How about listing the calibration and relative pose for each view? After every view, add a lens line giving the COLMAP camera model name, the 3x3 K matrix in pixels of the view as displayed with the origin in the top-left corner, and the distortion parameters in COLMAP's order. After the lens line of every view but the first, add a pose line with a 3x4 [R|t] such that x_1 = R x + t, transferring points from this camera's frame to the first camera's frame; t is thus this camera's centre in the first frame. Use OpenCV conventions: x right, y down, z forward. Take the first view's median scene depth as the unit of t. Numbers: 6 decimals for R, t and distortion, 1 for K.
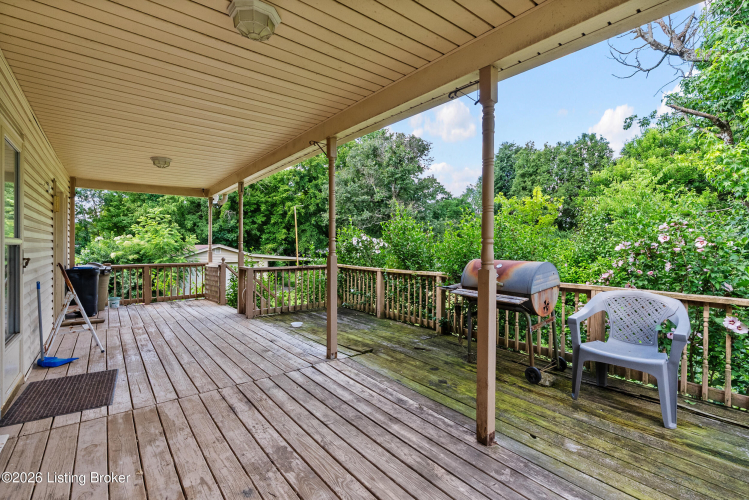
lens RADIAL K [[342.8, 0, 376.2], [0, 342.8, 246.1], [0, 0, 1]] dist [-0.000997, 0.000540]
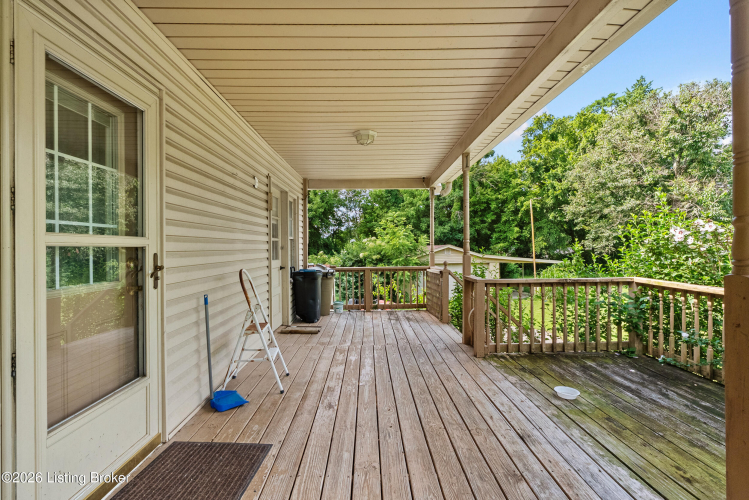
lens RADIAL K [[342.8, 0, 376.2], [0, 342.8, 246.1], [0, 0, 1]] dist [-0.000997, 0.000540]
pose [[0.797920, -0.008633, -0.602702, -0.037559], [0.008496, 0.999959, -0.003074, 0.000166], [0.602704, -0.002668, 0.797960, 0.103432]]
